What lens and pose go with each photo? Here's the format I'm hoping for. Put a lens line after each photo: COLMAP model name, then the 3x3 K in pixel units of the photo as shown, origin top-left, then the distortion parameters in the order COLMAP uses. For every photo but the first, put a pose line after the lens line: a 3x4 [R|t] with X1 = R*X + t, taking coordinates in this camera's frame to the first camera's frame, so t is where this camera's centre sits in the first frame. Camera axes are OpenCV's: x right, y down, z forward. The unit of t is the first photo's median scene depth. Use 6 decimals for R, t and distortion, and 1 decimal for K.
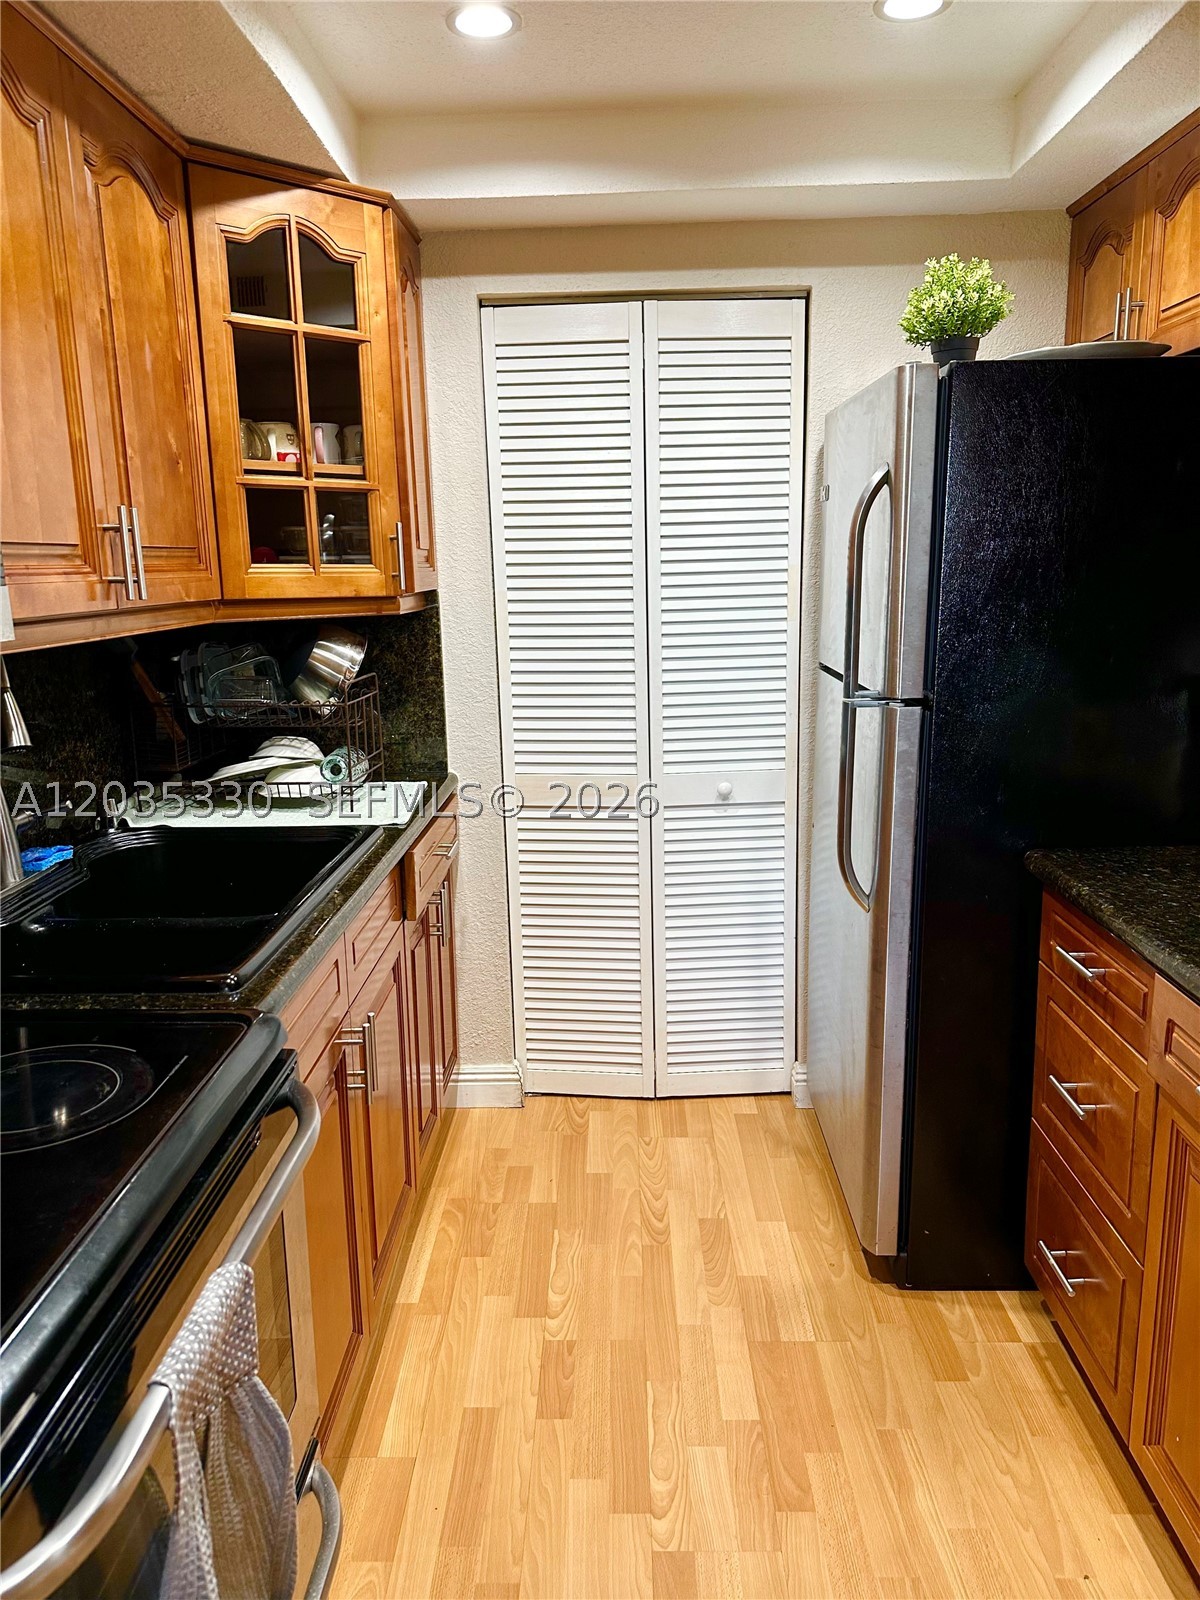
lens RADIAL K [[1131.3, 0, 587.1], [0, 1131.3, 808.4], [0, 0, 1]] dist [0.073369, -0.094599]
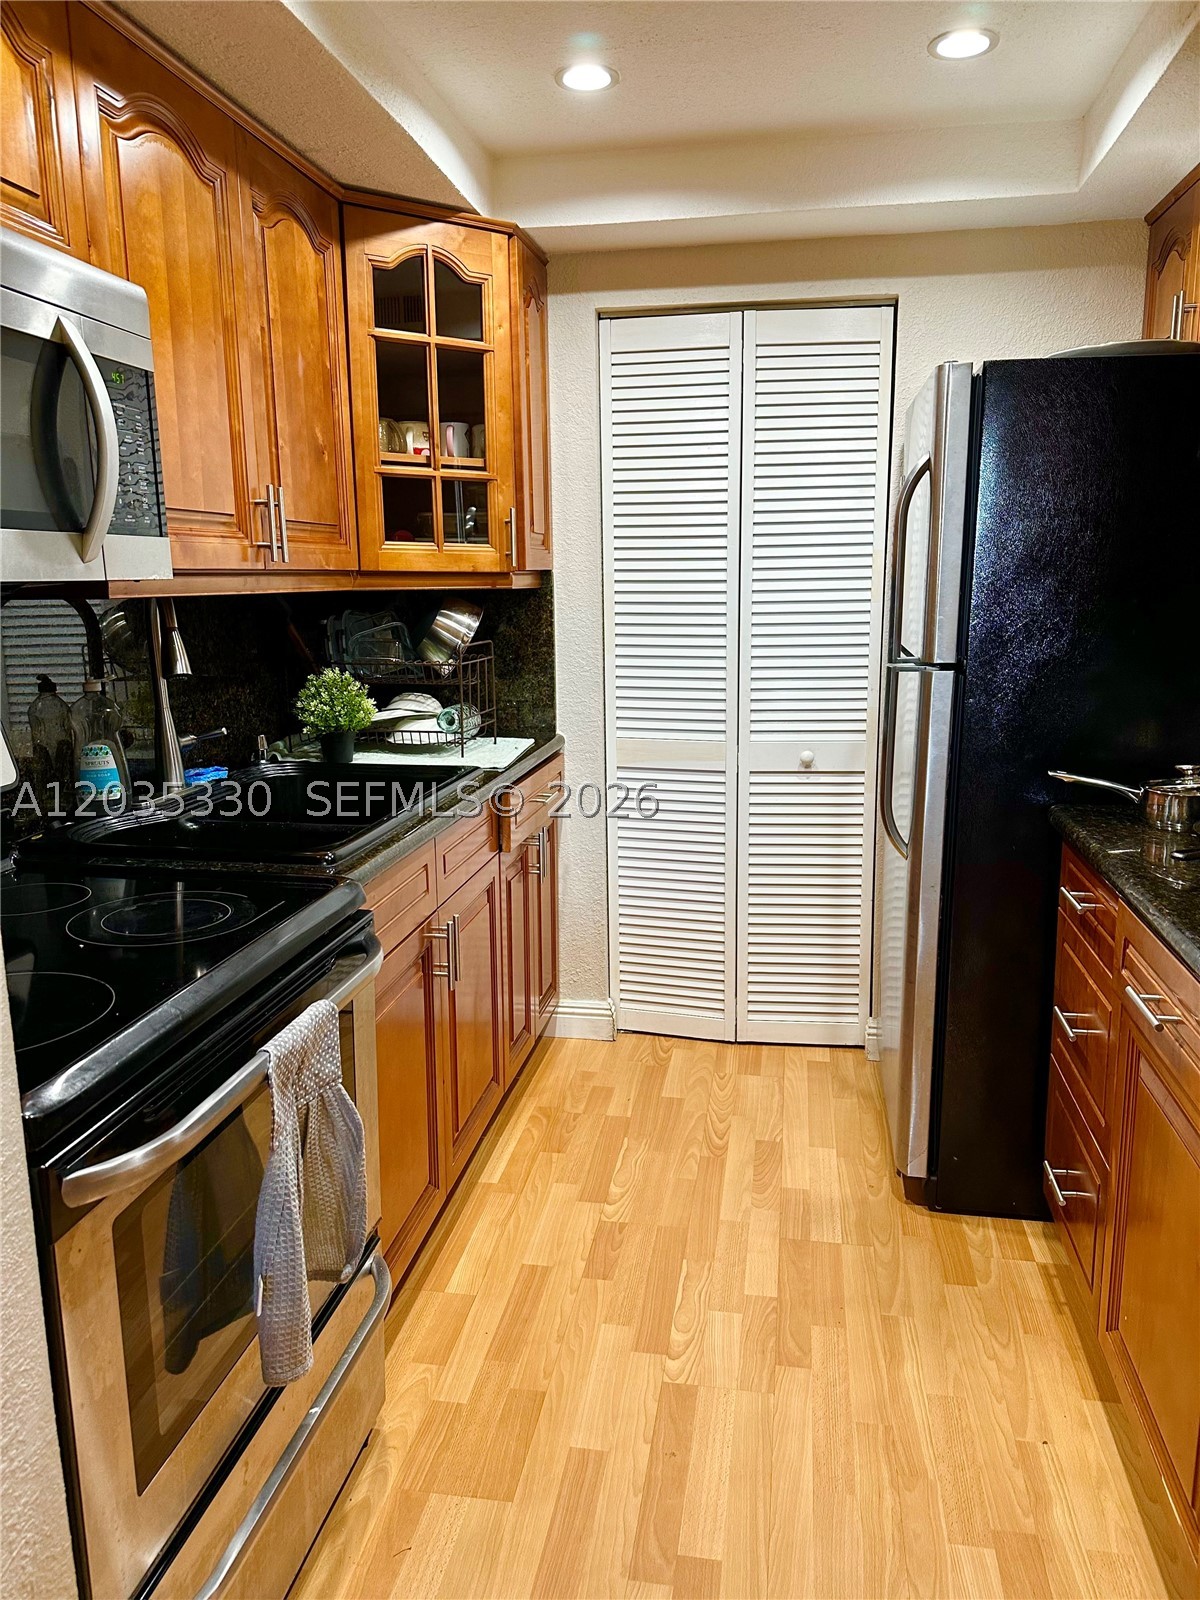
lens RADIAL K [[1120.3, 0, 600.0], [0, 1120.3, 800.0], [0, 0, 1]] dist [0.122953, -0.205623]
pose [[0.989302, 0.040658, -0.140098, 0.100184], [-0.042576, 0.999036, -0.010717, 0.056118], [0.139527, 0.016567, 0.990080, -0.122738]]
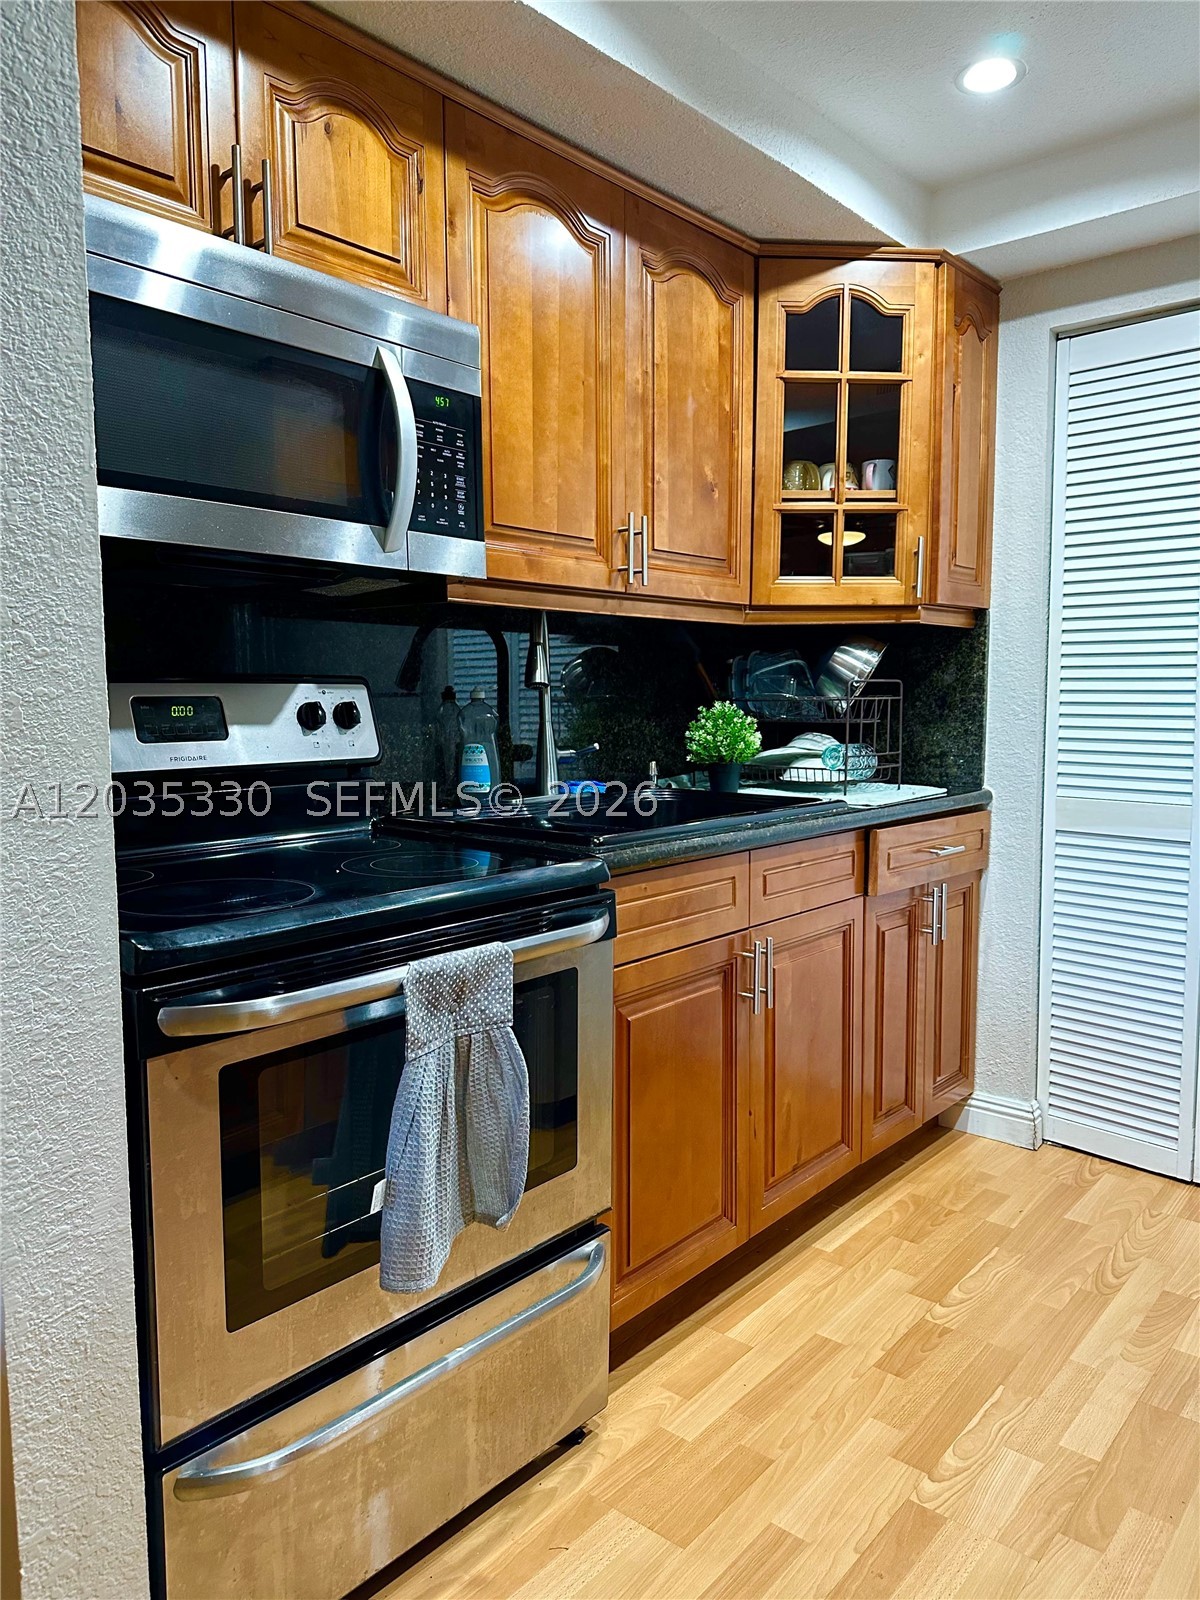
lens RADIAL K [[1113.9, 0, 591.7], [0, 1113.9, 810.0], [0, 0, 1]] dist [0.131786, -0.236093]
pose [[0.771053, 0.083588, -0.631261, 0.315068], [-0.149123, 0.987482, -0.051390, 0.116943], [0.619063, 0.133760, 0.773866, -0.001147]]
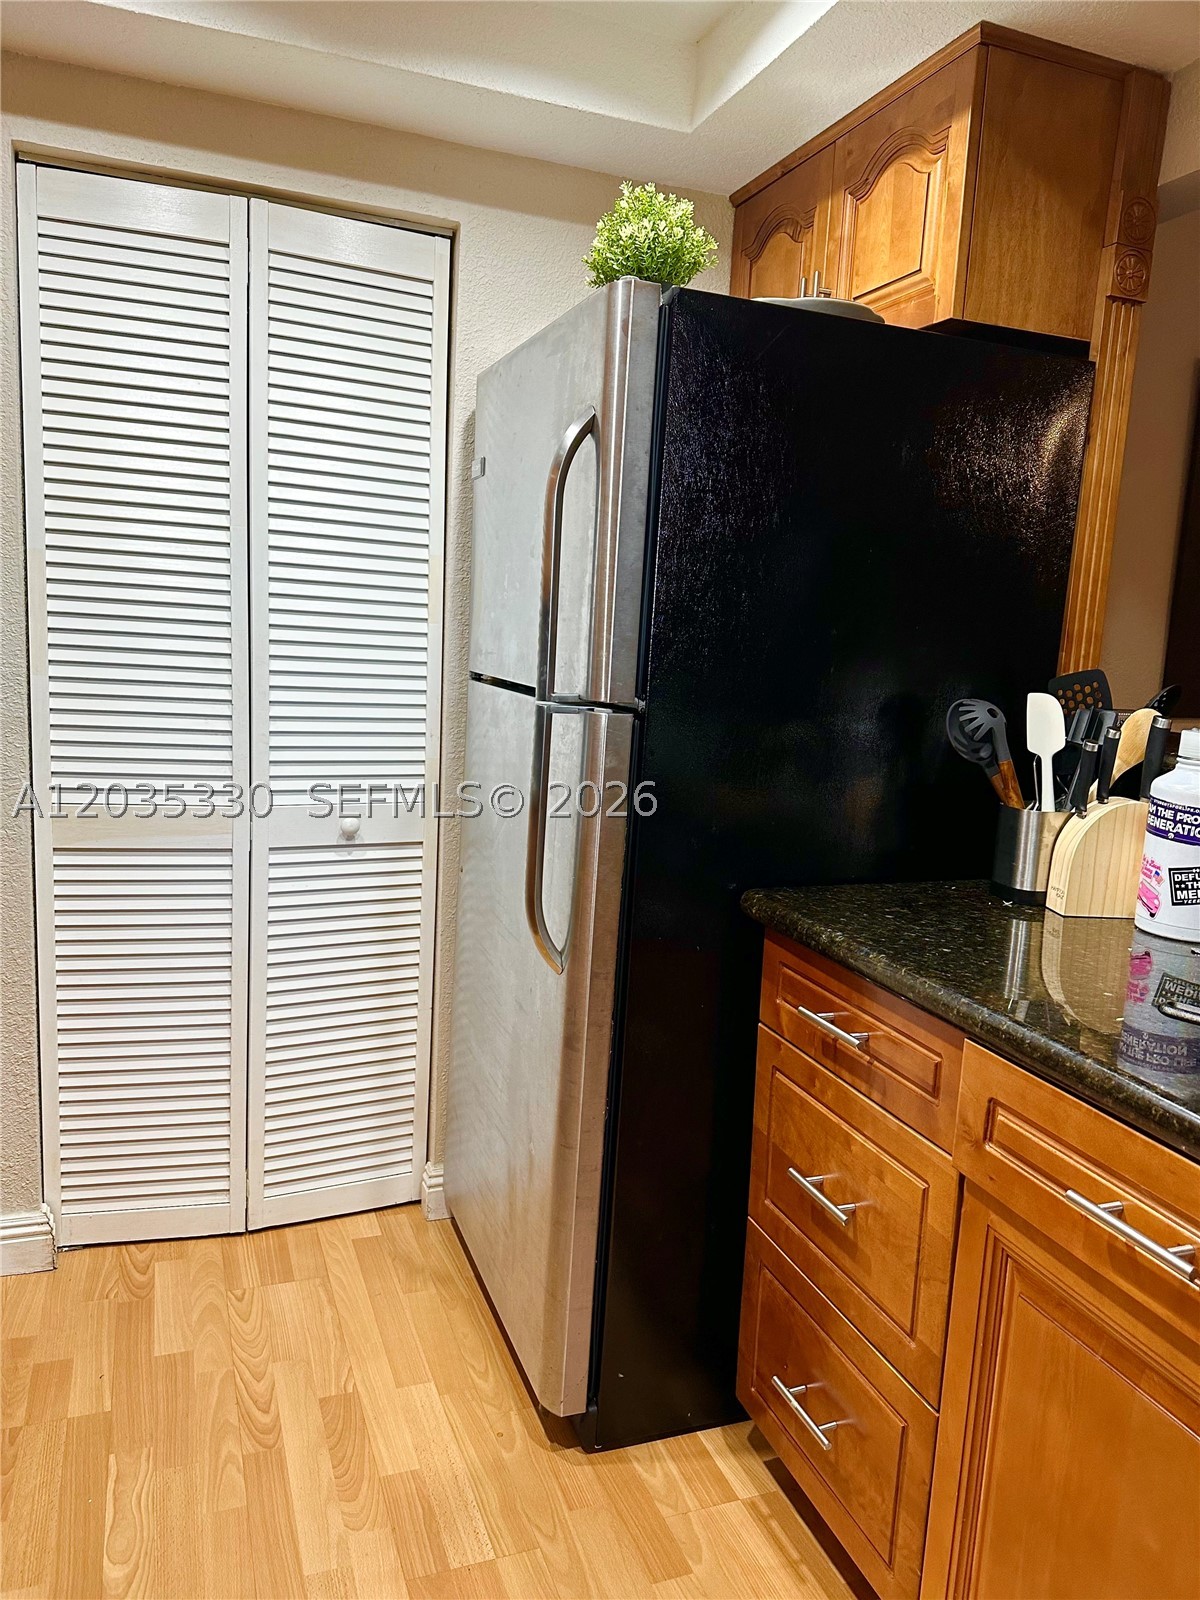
lens RADIAL K [[1142.9, 0, 595.2], [0, 1142.9, 799.5], [0, 0, 1]] dist [0.040334, -0.049007]
pose [[0.923329, 0.013906, 0.383759, -0.033789], [0.008657, 0.998336, -0.057004, 0.014557], [-0.383913, 0.055955, 0.921672, 0.243753]]
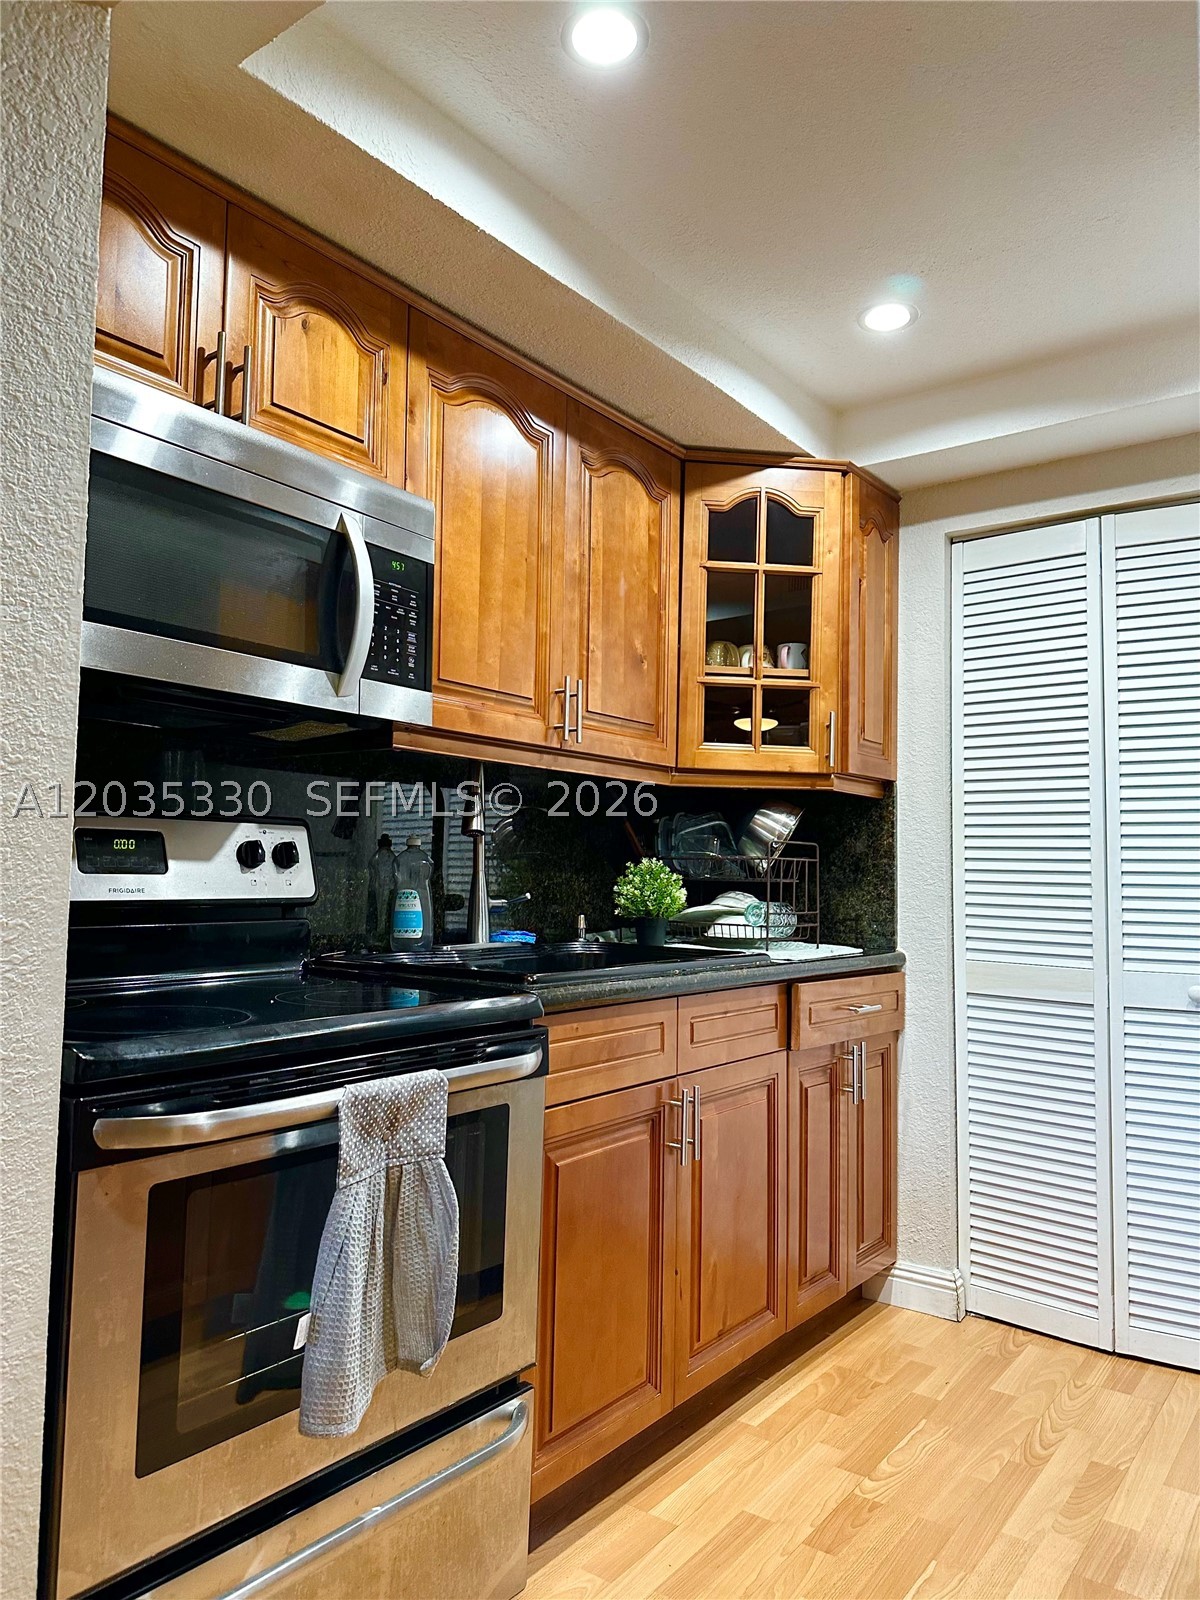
lens RADIAL K [[1113.8, 0, 587.1], [0, 1113.8, 812.5], [0, 0, 1]] dist [0.118242, -0.169236]
pose [[0.811577, 0.005498, -0.584220, 0.325590], [-0.162070, 0.962831, -0.216080, 0.150212], [0.561317, 0.270050, 0.782302, -0.026672]]
